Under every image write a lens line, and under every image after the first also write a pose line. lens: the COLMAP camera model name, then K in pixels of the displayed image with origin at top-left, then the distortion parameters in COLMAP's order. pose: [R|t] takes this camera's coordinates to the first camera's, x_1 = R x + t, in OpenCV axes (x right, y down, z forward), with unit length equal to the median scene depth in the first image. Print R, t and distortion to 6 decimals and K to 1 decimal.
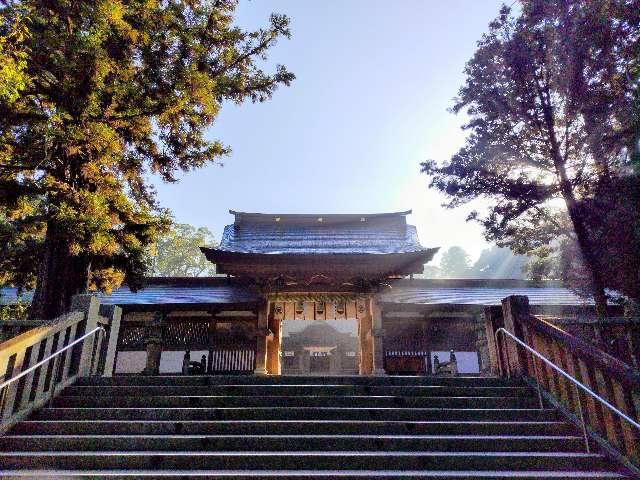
lens RADIAL K [[423.4, 0, 320.0], [0, 423.4, 240.0], [0, 0, 1]] dist [-0.004273, 0.000023]
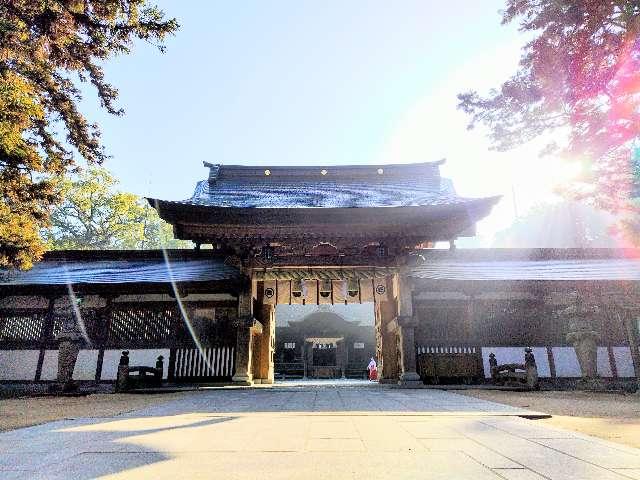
lens RADIAL K [[420.9, 0, 320.0], [0, 420.9, 240.0], [0, 0, 1]] dist [0.004149, -0.001517]
pose [[0.999943, -0.009234, -0.005338, -0.004235], [0.009358, 0.999676, 0.023690, 0.059409], [0.005117, -0.023739, 0.999705, 0.273982]]
